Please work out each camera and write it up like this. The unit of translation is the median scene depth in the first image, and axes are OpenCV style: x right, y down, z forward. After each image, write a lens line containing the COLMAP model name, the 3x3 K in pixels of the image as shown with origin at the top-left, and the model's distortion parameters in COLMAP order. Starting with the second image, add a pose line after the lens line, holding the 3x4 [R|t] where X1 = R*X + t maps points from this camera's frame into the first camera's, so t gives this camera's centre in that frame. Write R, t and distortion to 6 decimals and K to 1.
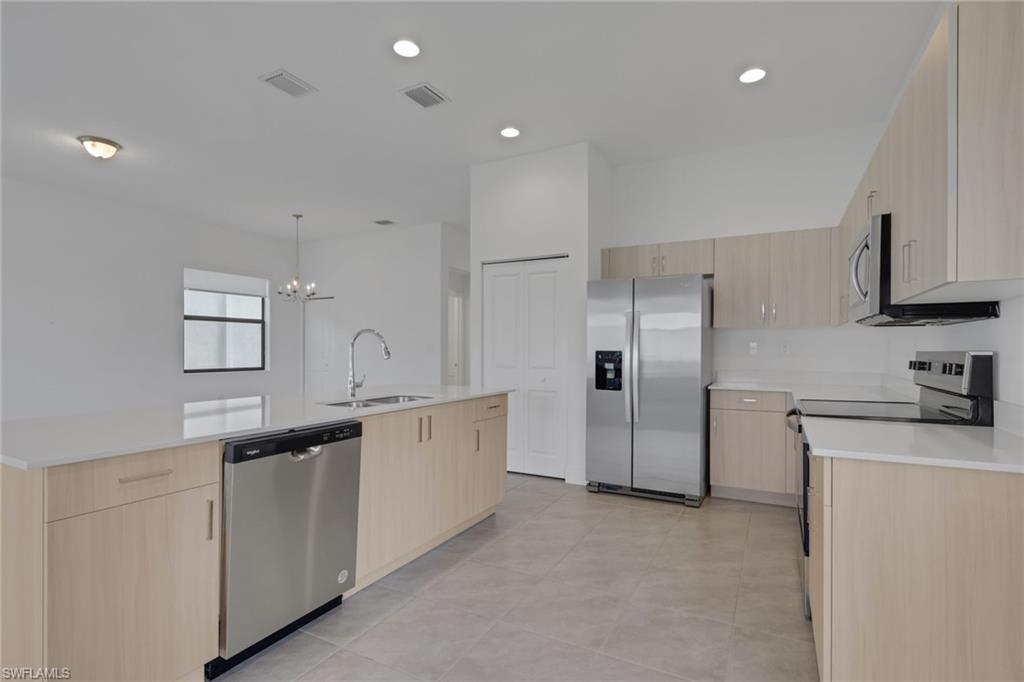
lens RADIAL K [[490.9, 0, 516.1], [0, 490.9, 348.0], [0, 0, 1]] dist [0.002049, 0.000376]
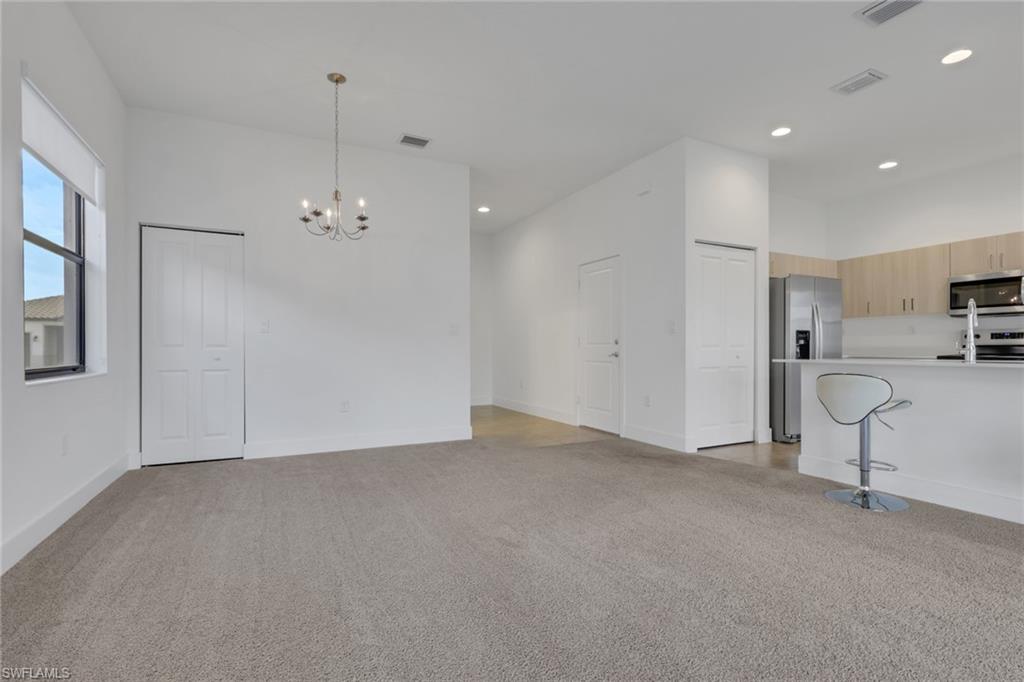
lens RADIAL K [[490.9, 0, 516.1], [0, 490.9, 348.0], [0, 0, 1]] dist [0.002049, 0.000376]
pose [[0.569493, -0.001750, 0.821994, -1.310847], [0.003498, 0.999994, -0.000294, 0.050035], [-0.821989, 0.003043, 0.569496, 0.888515]]
